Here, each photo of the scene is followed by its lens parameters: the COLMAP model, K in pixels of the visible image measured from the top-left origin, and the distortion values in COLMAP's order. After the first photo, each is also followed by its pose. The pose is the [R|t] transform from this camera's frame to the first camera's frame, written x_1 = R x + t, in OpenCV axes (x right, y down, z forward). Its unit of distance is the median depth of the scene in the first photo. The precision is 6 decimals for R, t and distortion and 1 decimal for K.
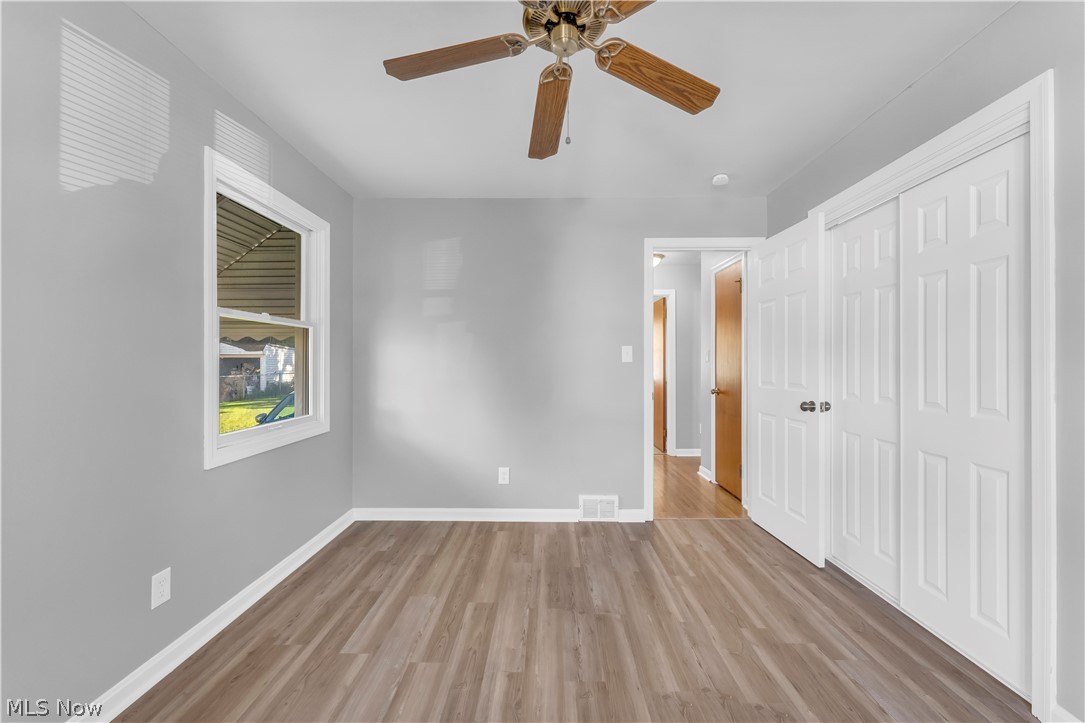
lens RADIAL K [[437.8, 0, 544.7], [0, 437.8, 361.7], [0, 0, 1]] dist [-0.002170, -0.000256]
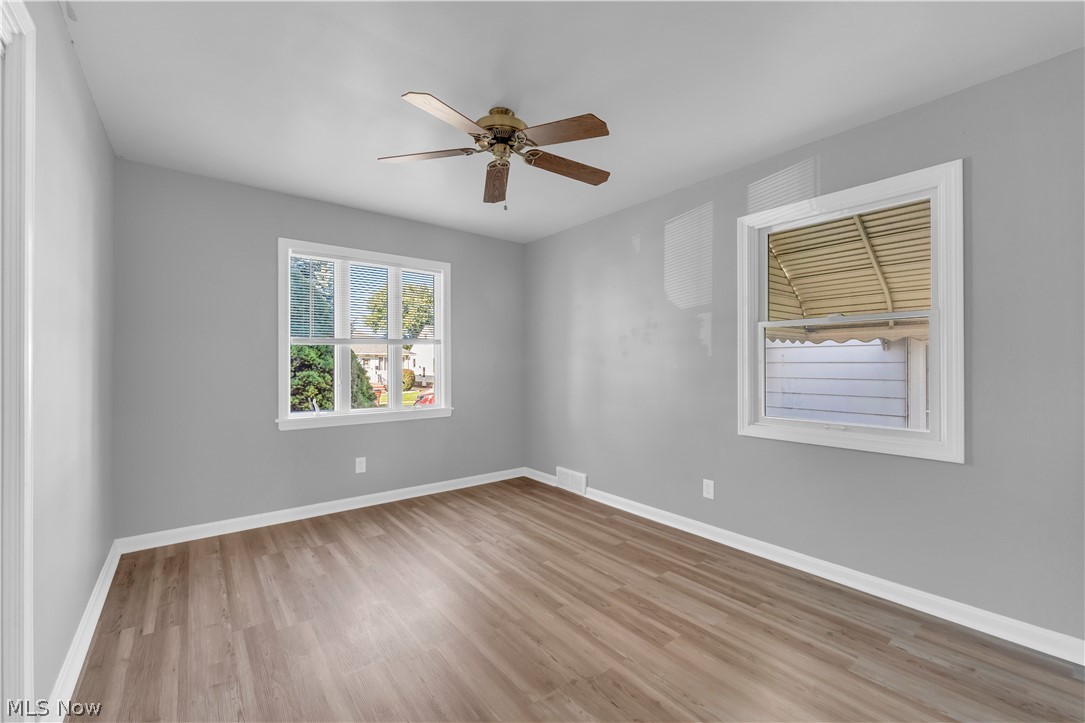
lens RADIAL K [[437.8, 0, 544.7], [0, 437.8, 361.7], [0, 0, 1]] dist [-0.002170, -0.000256]
pose [[-0.770857, -0.005796, -0.636982, 0.659623], [-0.001528, 0.999973, -0.007251, 0.010591], [0.637006, -0.004616, -0.770845, 1.658232]]
